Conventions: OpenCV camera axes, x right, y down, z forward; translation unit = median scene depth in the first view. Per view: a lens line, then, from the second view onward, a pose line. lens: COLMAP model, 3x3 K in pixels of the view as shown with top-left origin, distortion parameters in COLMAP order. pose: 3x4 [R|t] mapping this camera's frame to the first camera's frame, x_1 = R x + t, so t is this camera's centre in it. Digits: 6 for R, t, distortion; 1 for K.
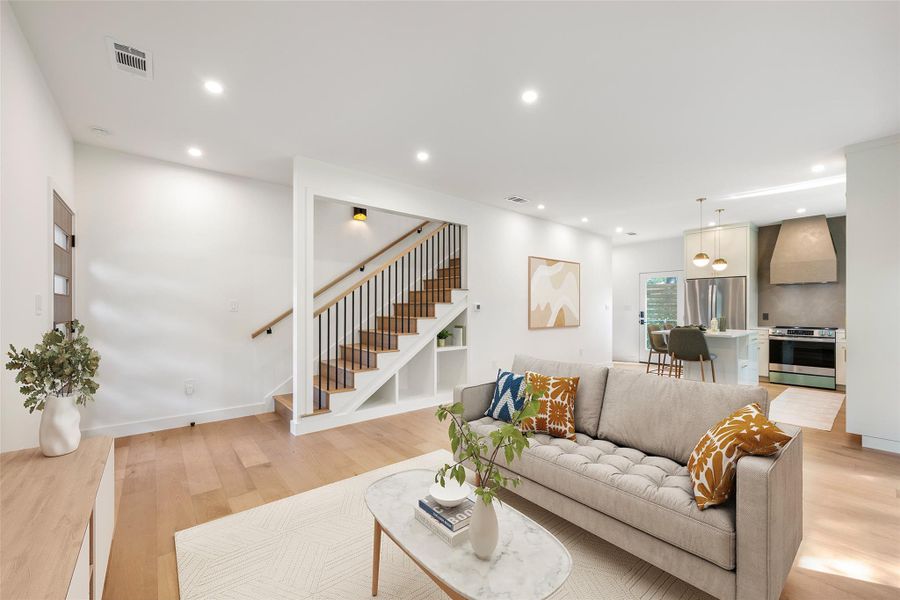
lens RADIAL K [[364.6, 0, 450.9], [0, 364.6, 306.3], [0, 0, 1]] dist [0.002243, 0.000290]
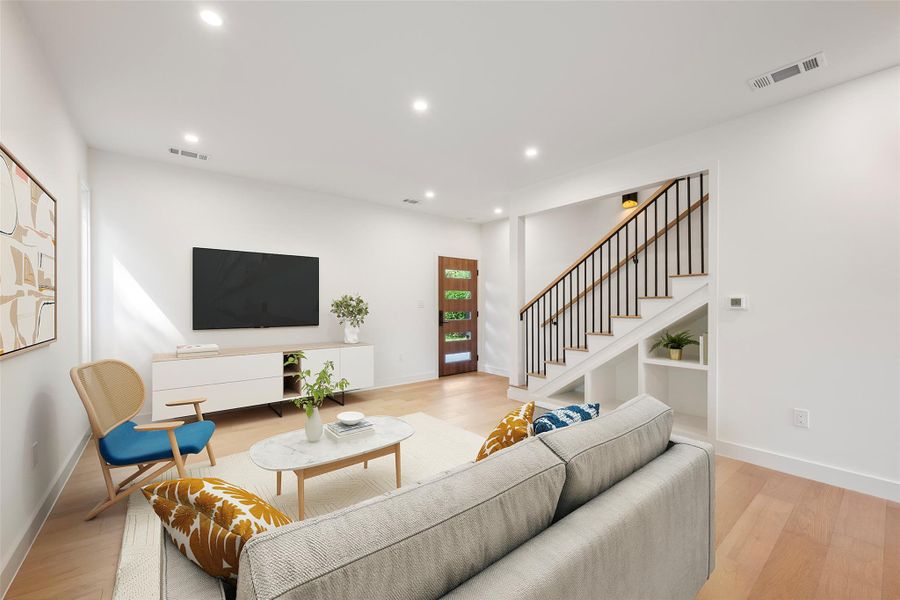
lens RADIAL K [[364.6, 0, 451.0], [0, 364.6, 304.1], [0, 0, 1]] dist [0.002243, 0.000290]
pose [[-0.005274, -0.002162, -0.999984, 0.677010], [0.014504, 0.999892, -0.002238, -0.000445], [0.999881, -0.014515, -0.005242, 0.581840]]
